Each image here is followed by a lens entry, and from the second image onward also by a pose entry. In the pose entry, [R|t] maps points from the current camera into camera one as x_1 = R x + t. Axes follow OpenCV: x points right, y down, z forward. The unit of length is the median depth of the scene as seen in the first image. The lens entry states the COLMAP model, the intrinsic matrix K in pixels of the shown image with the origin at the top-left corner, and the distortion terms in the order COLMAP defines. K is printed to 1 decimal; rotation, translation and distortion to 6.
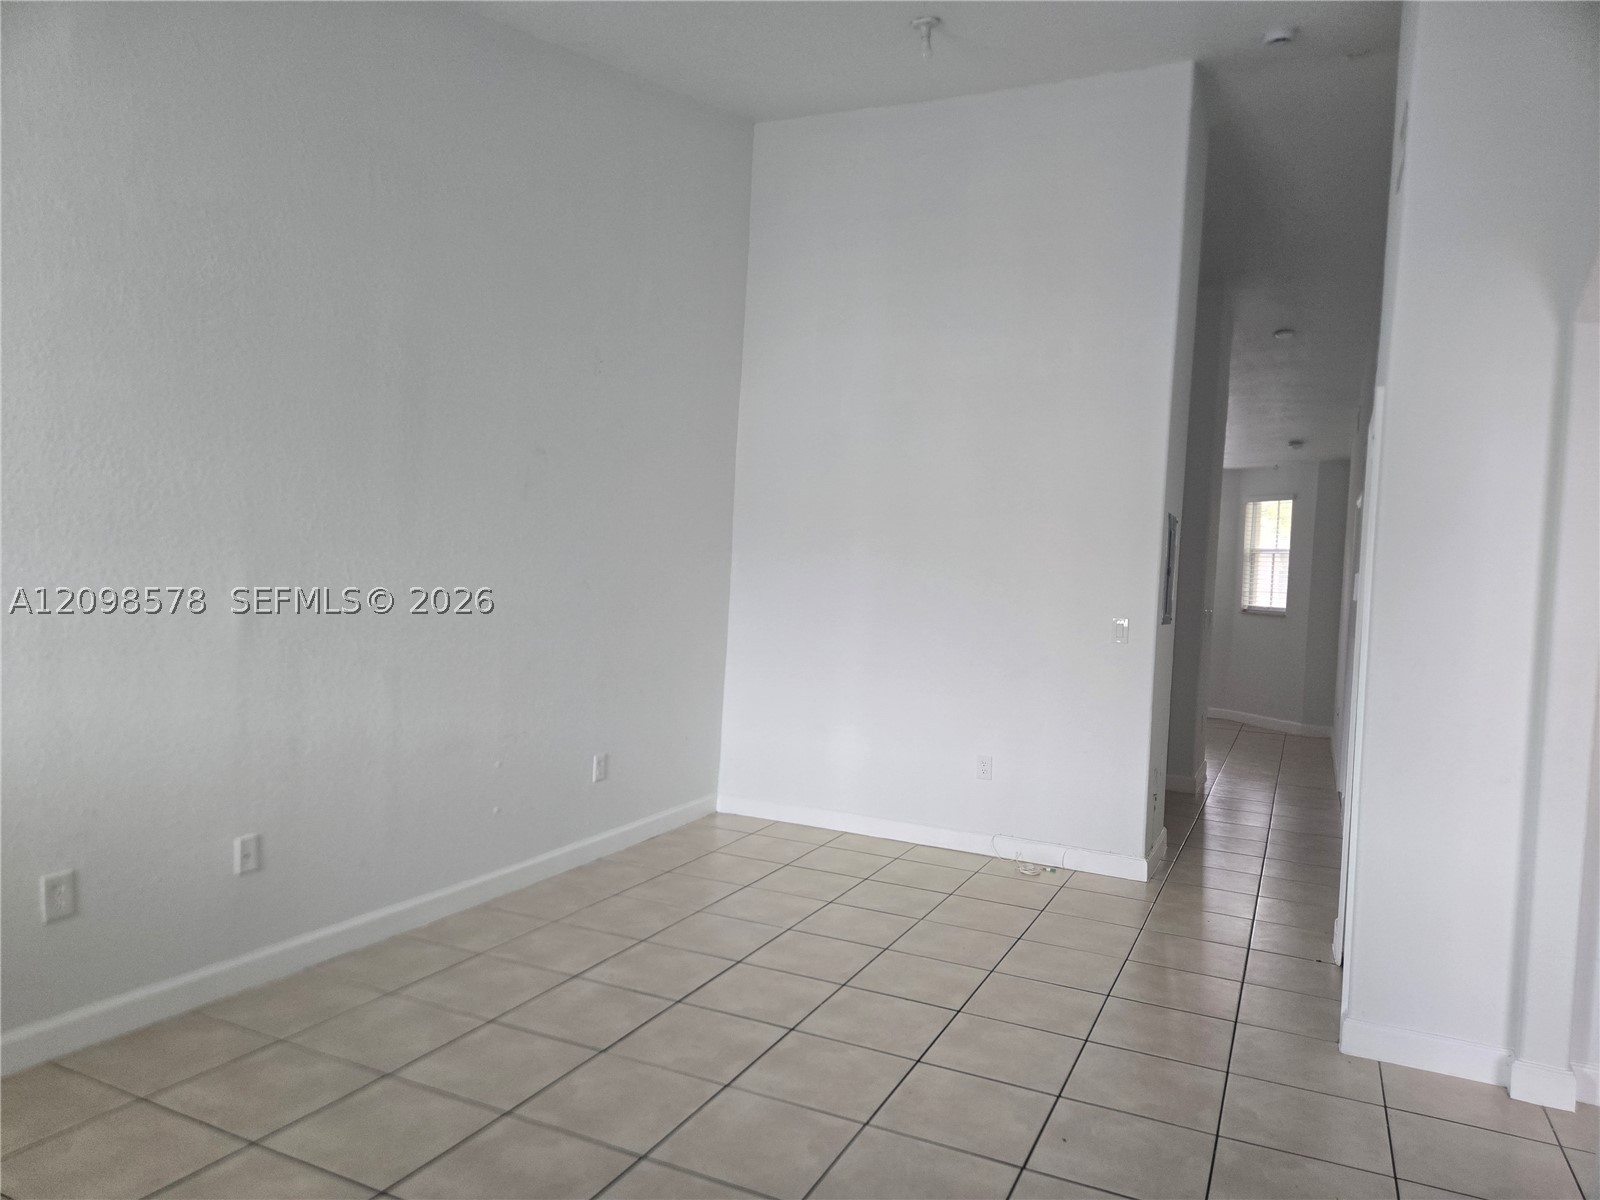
lens RADIAL K [[1084.5, 0, 800.7], [0, 1084.5, 604.2], [0, 0, 1]] dist [-0.000153, -0.002184]
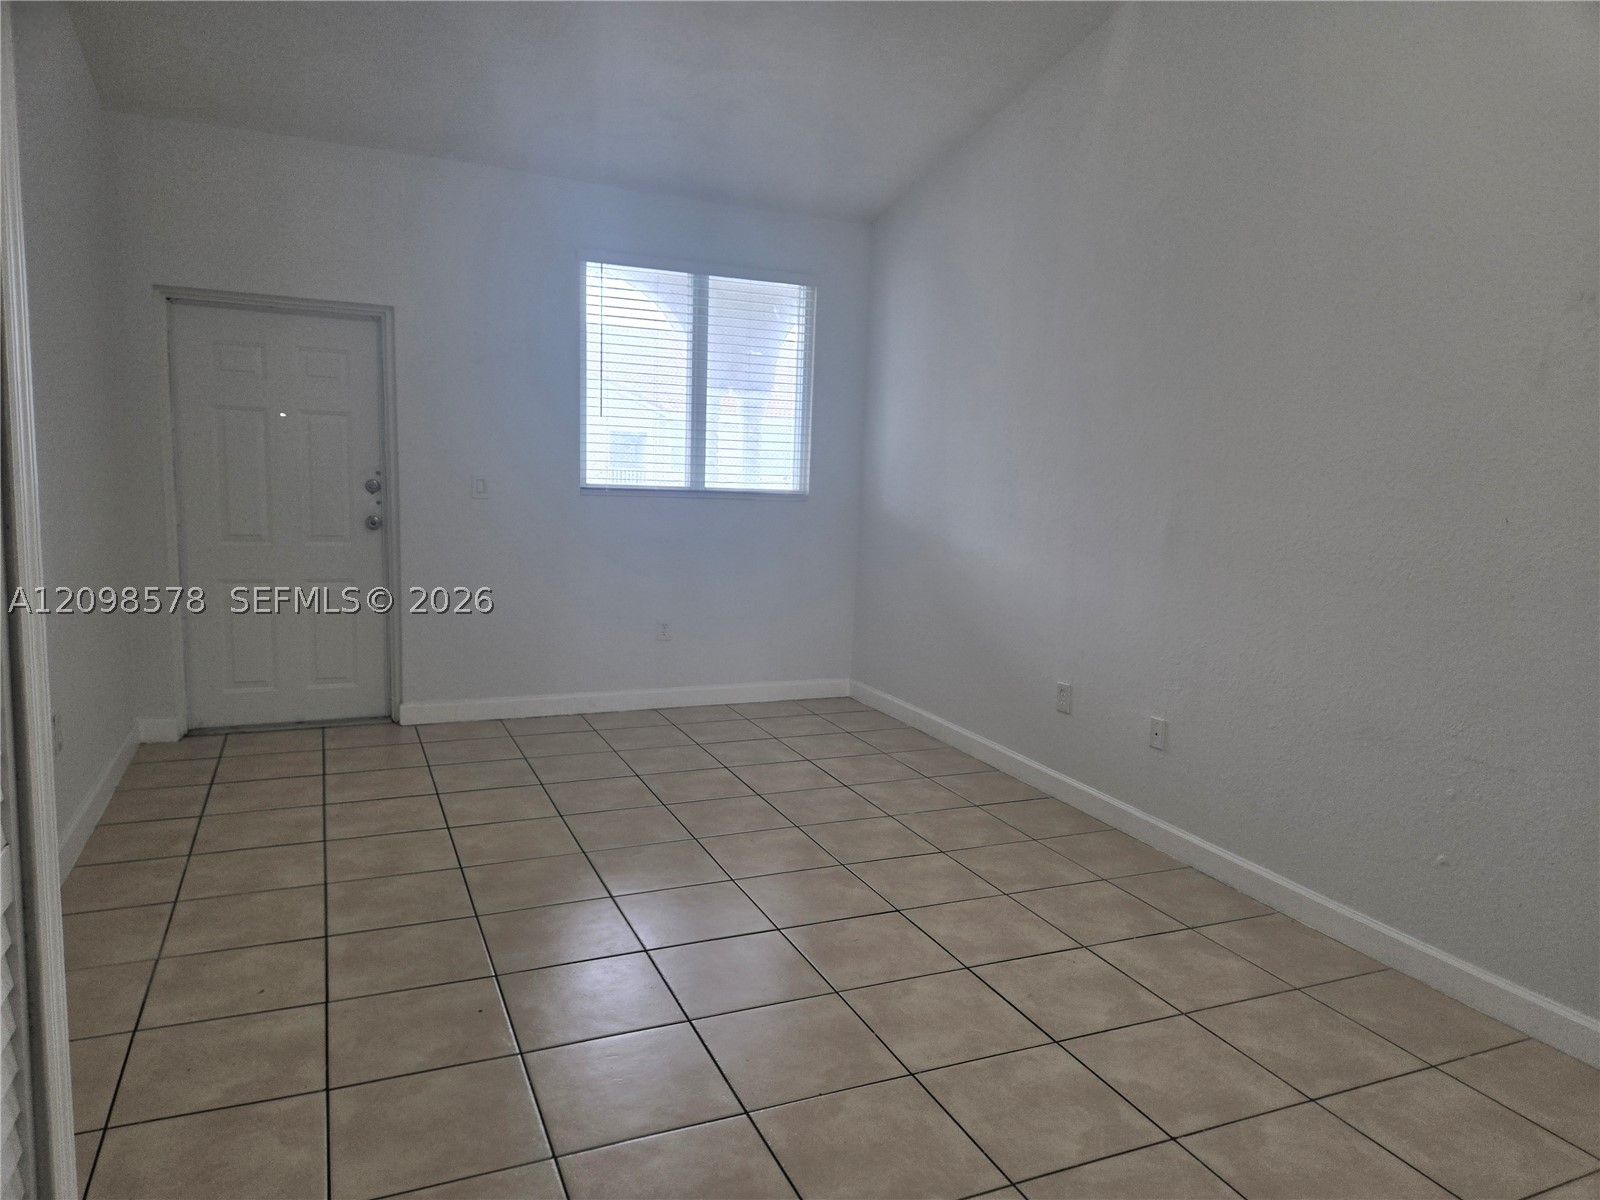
lens RADIAL K [[1084.5, 0, 799.7], [0, 1084.5, 594.5], [0, 0, 1]] dist [-0.000153, -0.002184]
pose [[-0.648820, 0.002160, -0.760939, 0.709203], [-0.116451, 0.987935, 0.102097, 0.007738], [0.751978, 0.154855, -0.640741, 1.590529]]
